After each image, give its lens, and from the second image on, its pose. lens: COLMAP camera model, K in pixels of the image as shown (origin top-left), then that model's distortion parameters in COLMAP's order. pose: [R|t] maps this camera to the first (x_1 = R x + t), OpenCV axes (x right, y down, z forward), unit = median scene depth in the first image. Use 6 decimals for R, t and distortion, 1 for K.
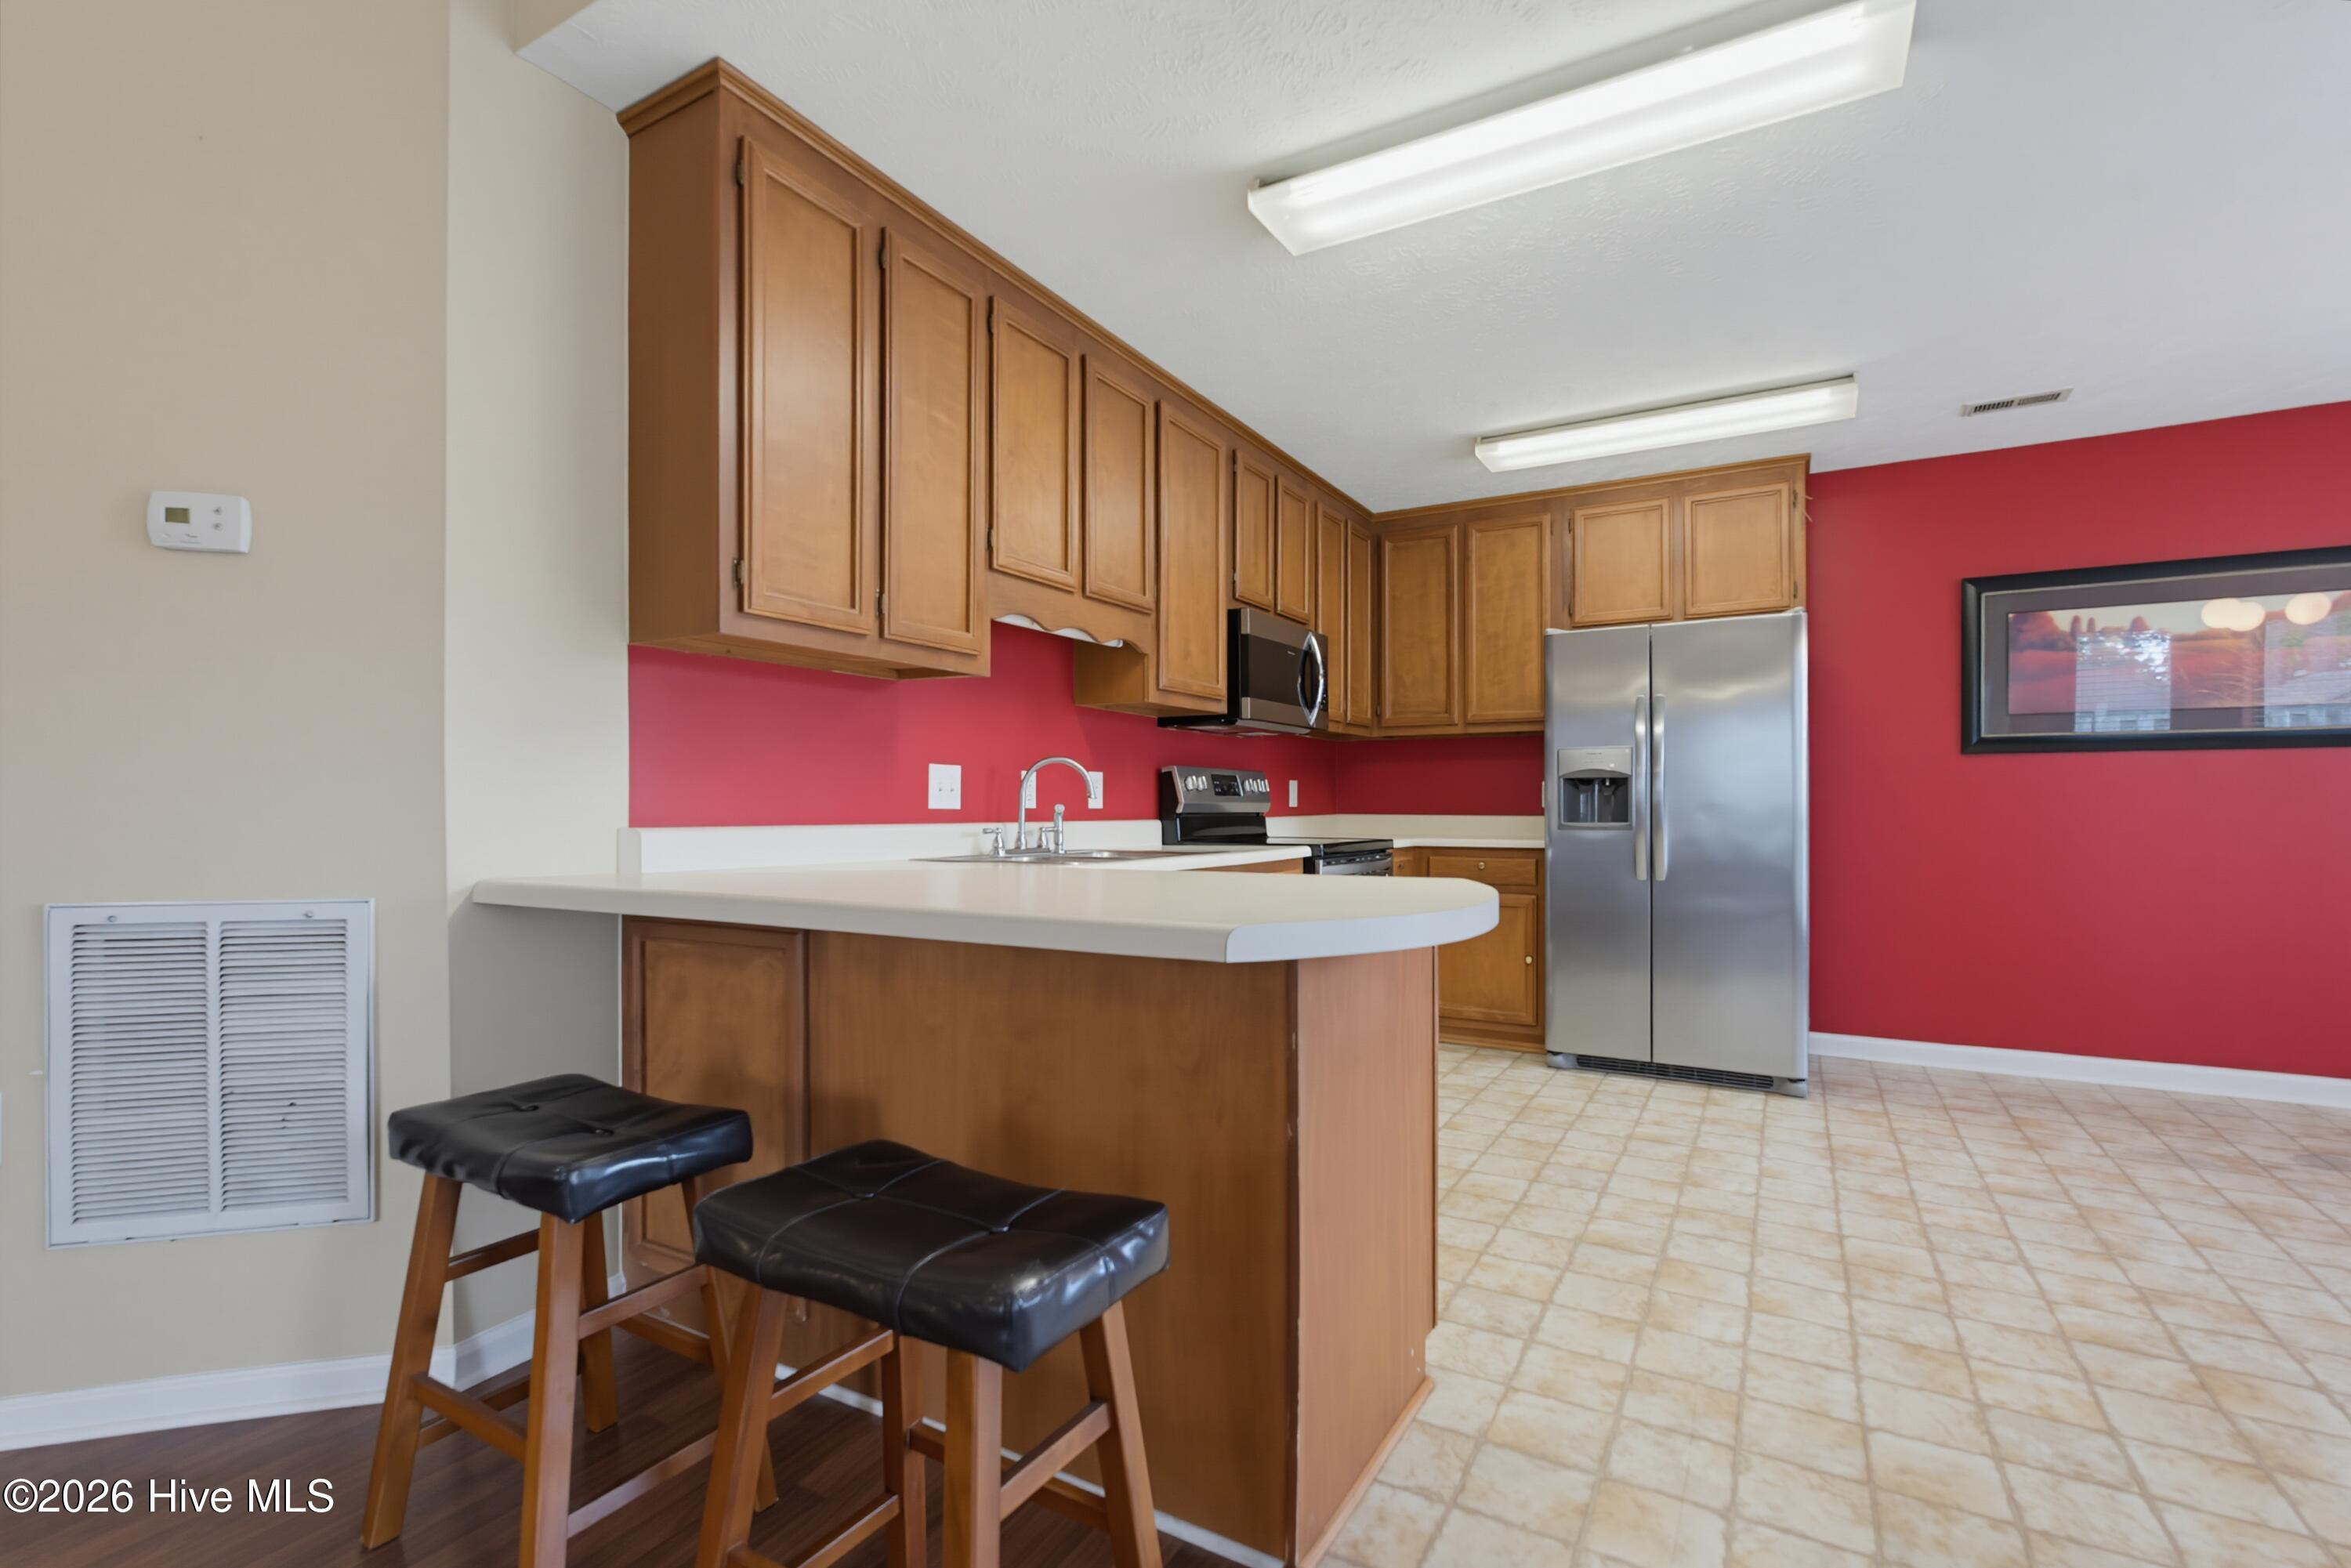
lens RADIAL K [[1064.7, 0, 1186.1], [0, 1064.7, 801.6], [0, 0, 1]] dist [-0.000538, 0.000879]
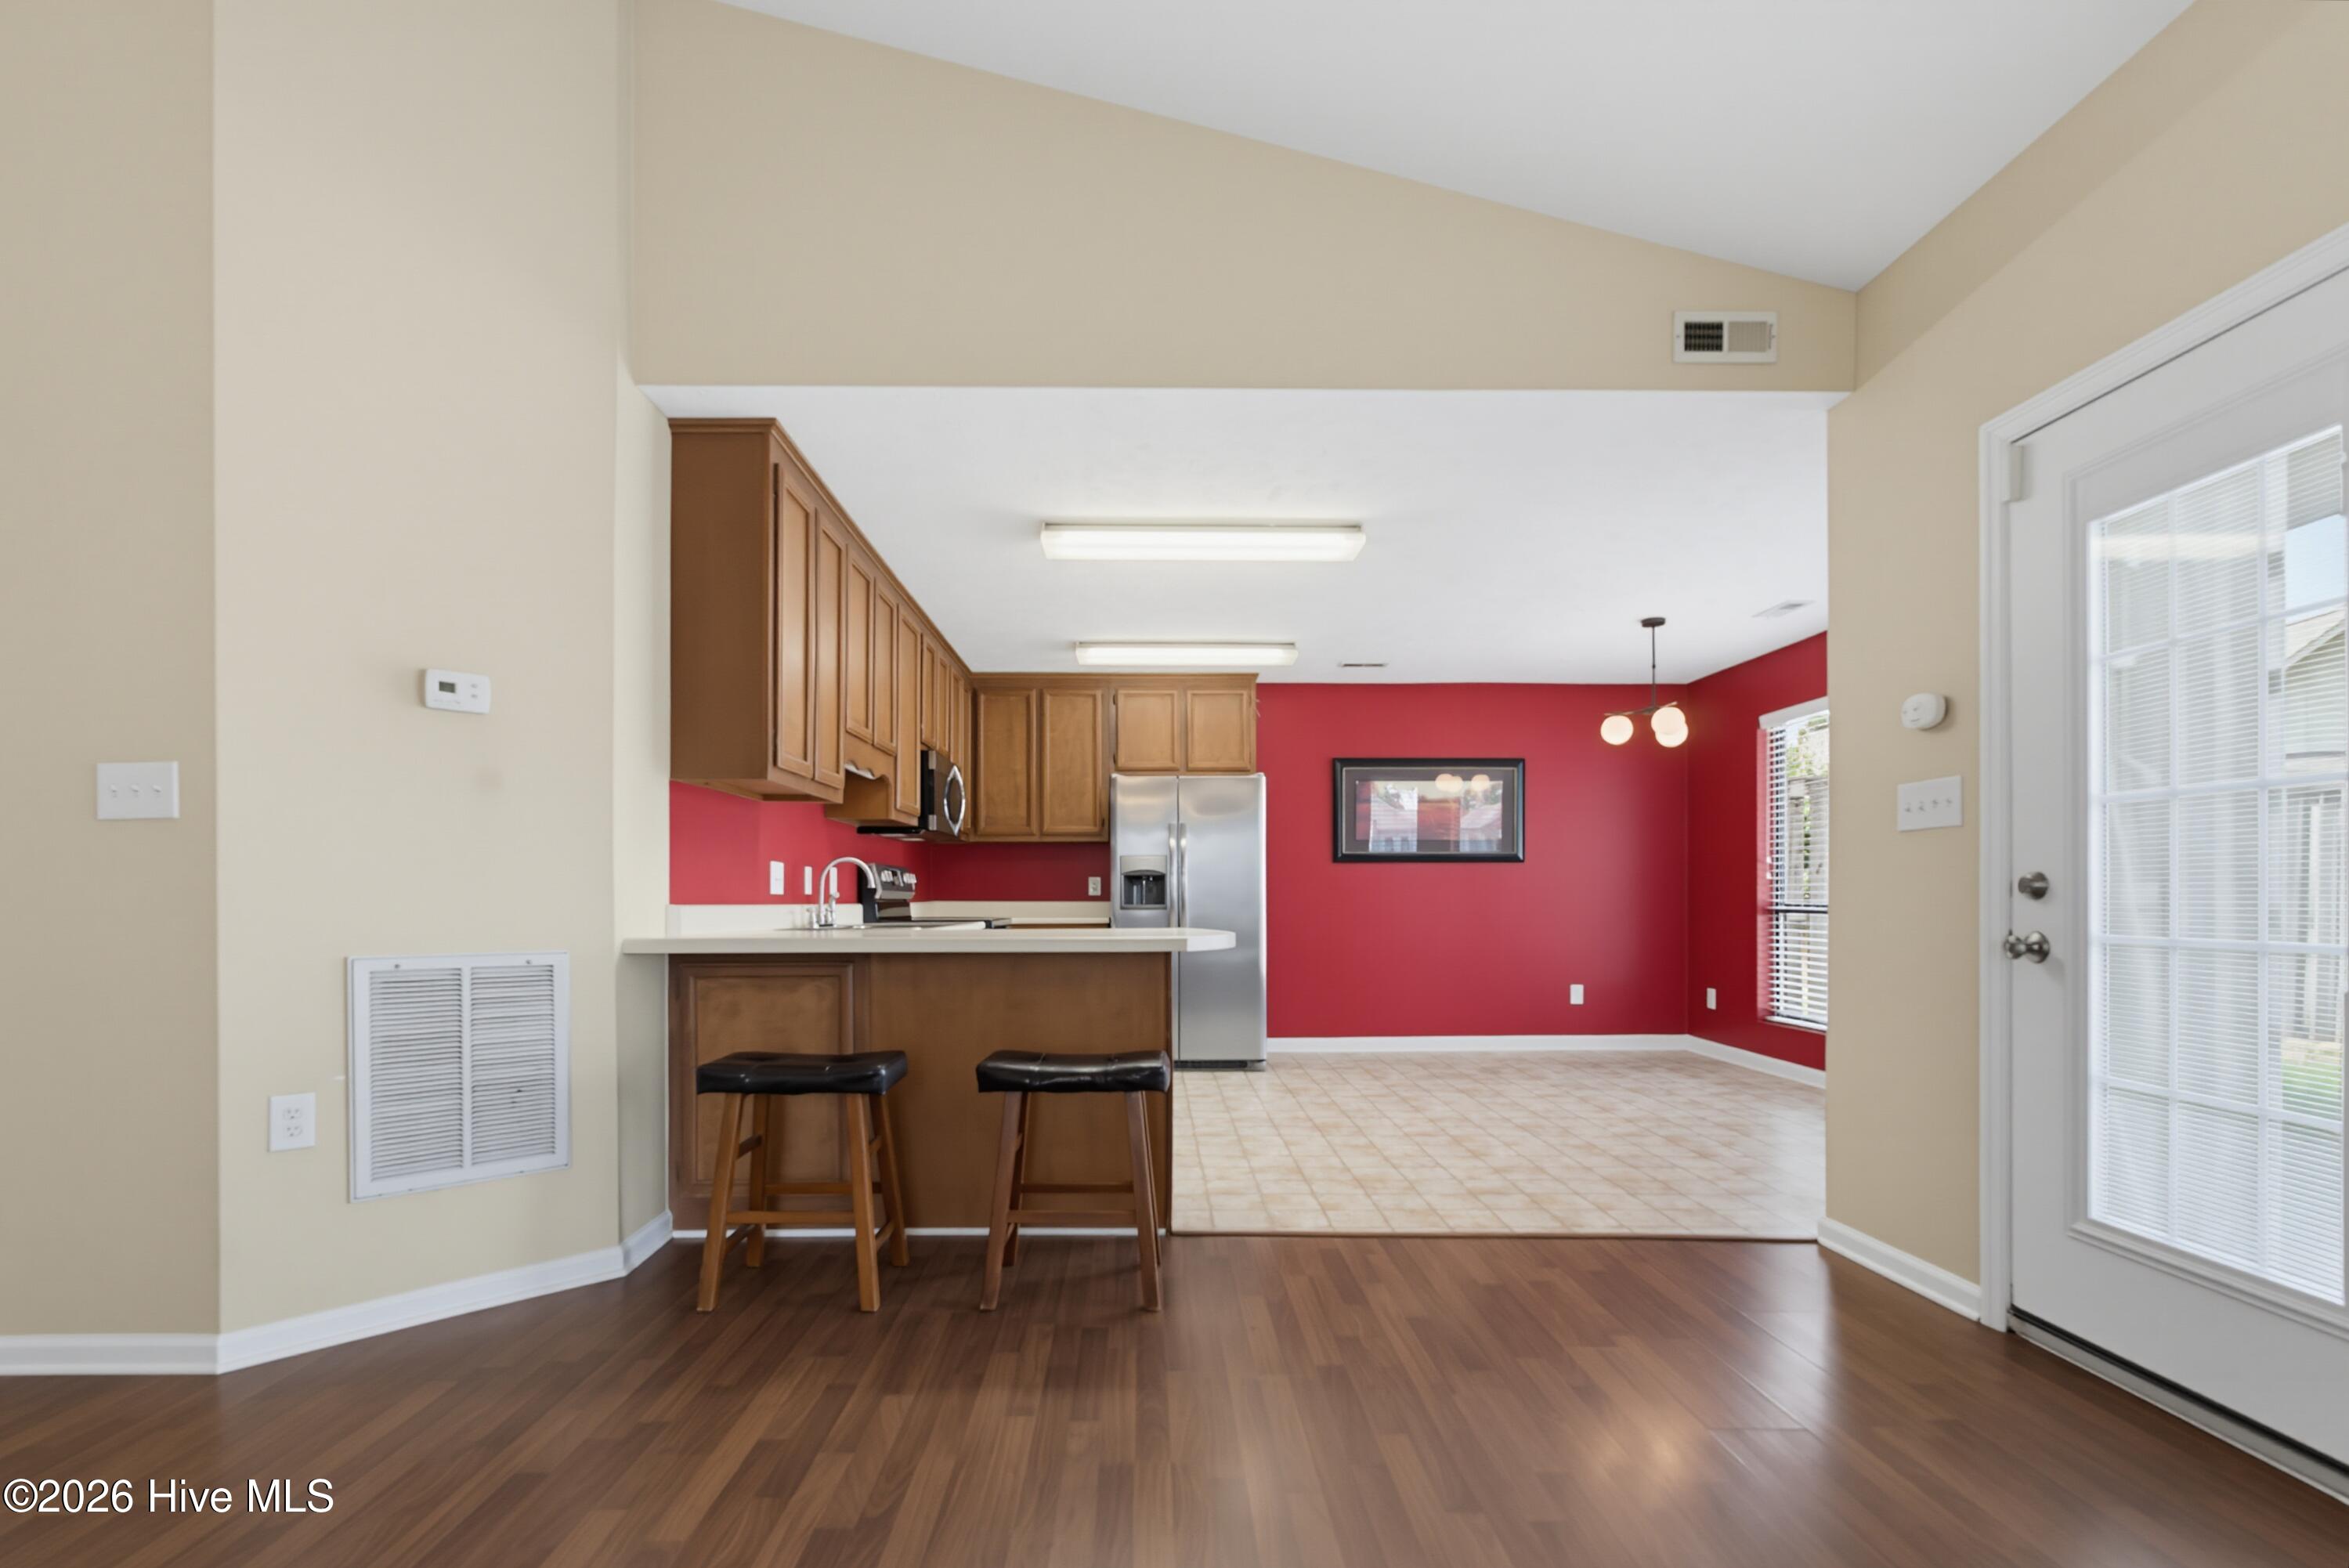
lens RADIAL K [[1073.0, 0, 1170.8], [0, 1073.0, 891.8], [0, 0, 1]] dist [-0.000620, 0.000065]
pose [[0.858926, 0.001752, 0.512096, -0.388537], [0.000197, 0.999993, -0.003751, 0.007047], [-0.512099, 0.003323, 0.858920, -0.346847]]
